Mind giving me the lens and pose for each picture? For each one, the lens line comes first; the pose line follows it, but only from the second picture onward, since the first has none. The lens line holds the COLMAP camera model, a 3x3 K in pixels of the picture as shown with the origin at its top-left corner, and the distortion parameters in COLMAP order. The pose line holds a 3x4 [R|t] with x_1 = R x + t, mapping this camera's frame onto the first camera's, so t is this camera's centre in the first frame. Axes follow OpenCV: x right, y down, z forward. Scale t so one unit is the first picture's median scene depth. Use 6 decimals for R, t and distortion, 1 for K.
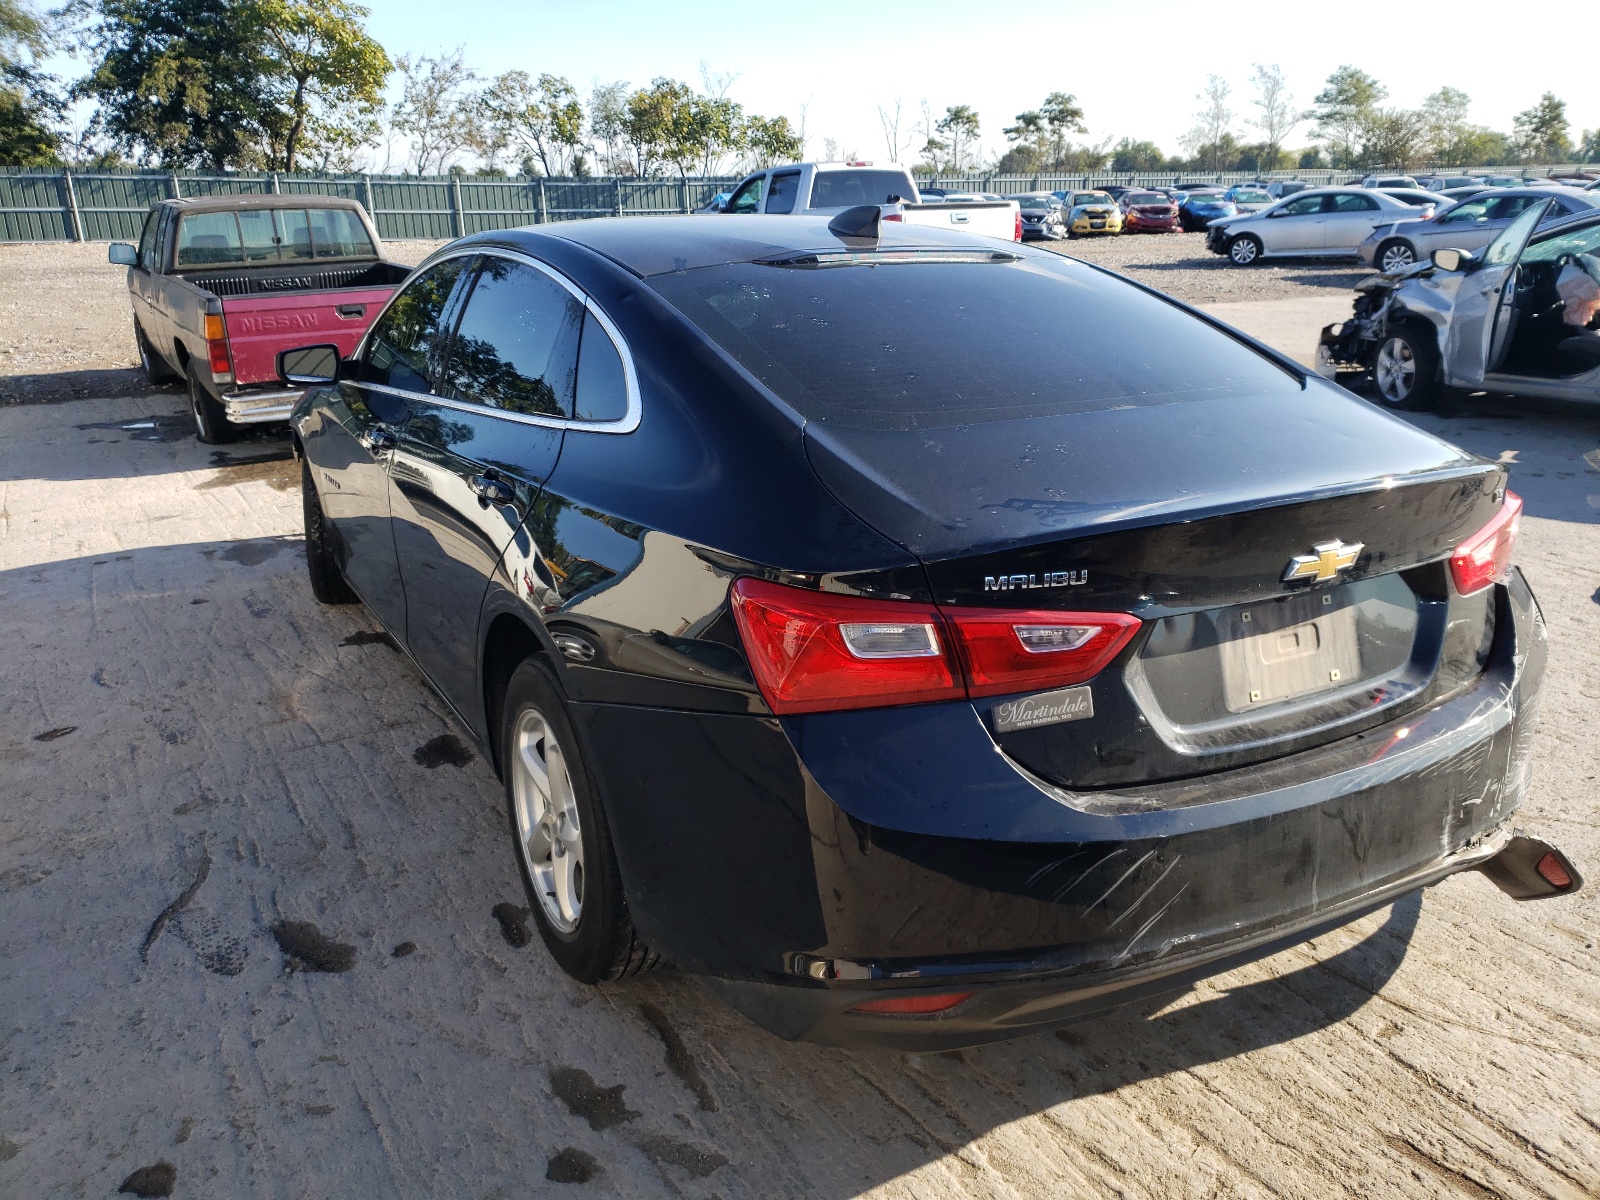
lens RADIAL K [[1229.1, 0, 800.0], [0, 1229.1, 600.0], [0, 0, 1]] dist [0.030779, -0.004245]
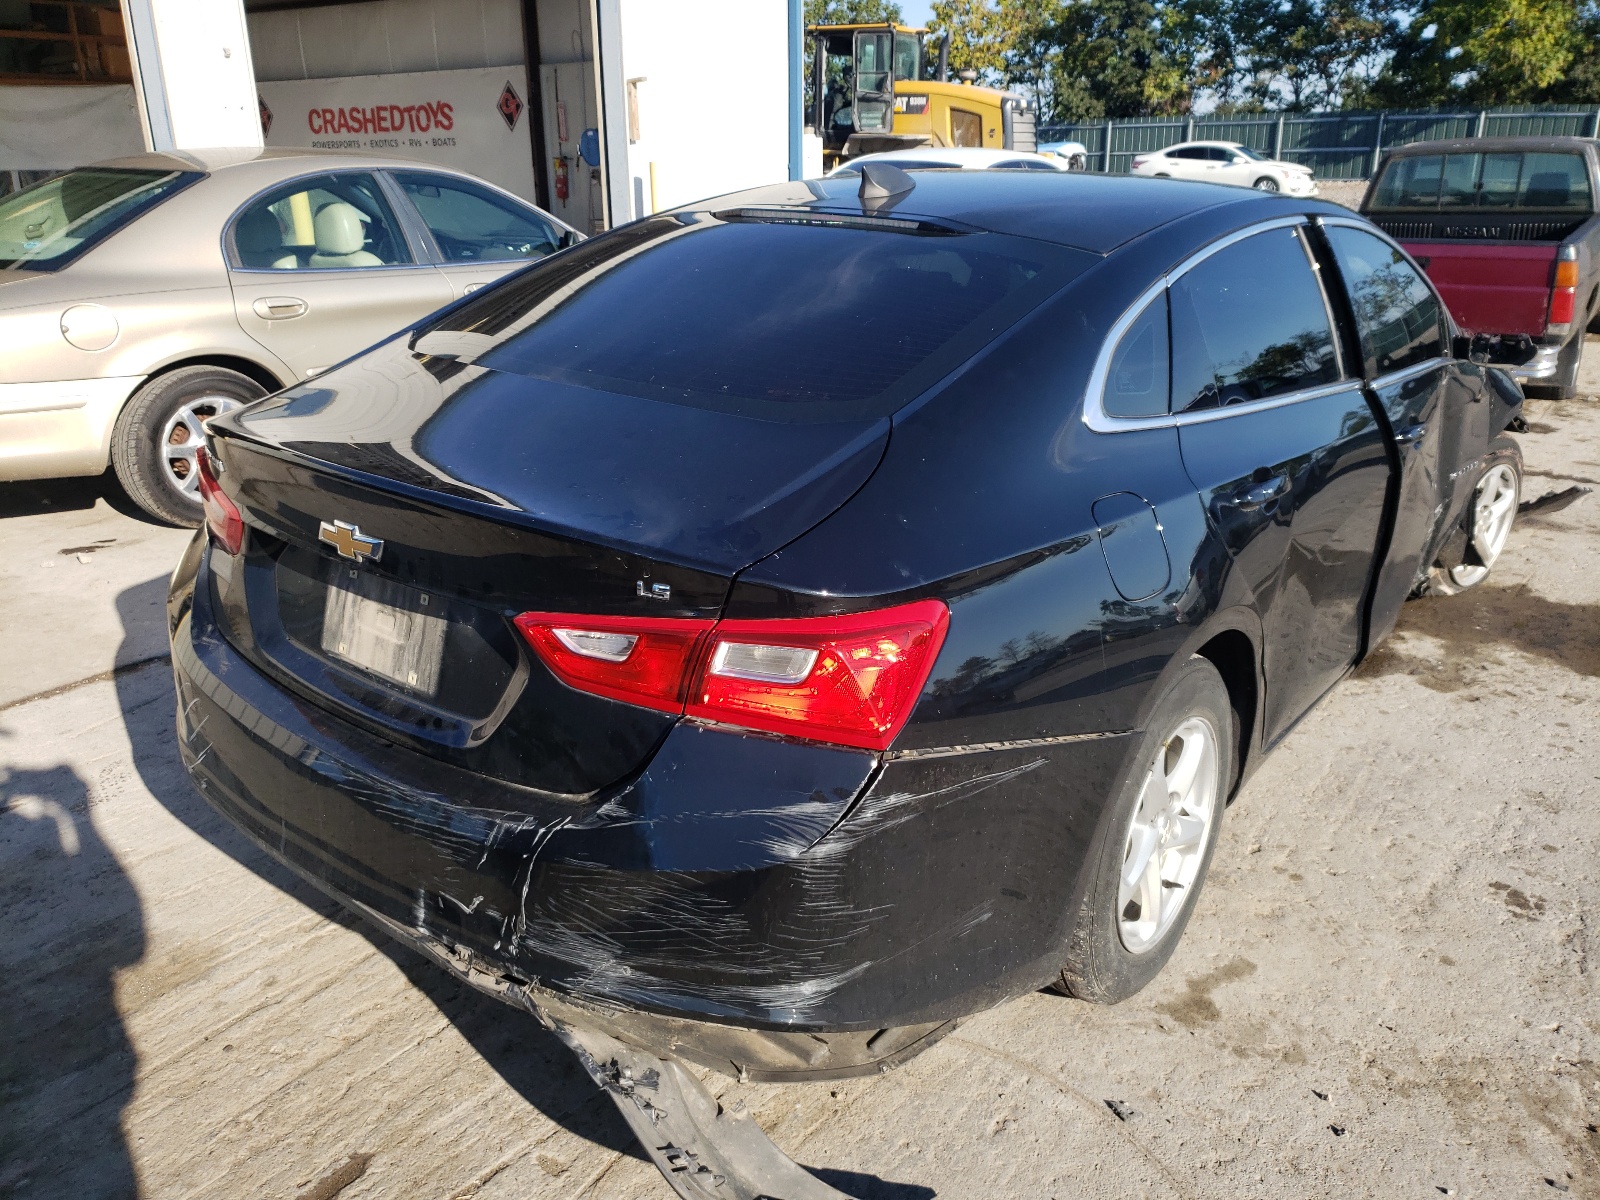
lens RADIAL K [[1229.1, 0, 800.0], [0, 1229.1, 600.0], [0, 0, 1]] dist [0.030779, -0.004245]
pose [[0.376804, 0.320266, -0.869165, 1.119782], [-0.283815, 0.933114, 0.220789, -0.229867], [0.881741, 0.163488, 0.442498, 0.713048]]
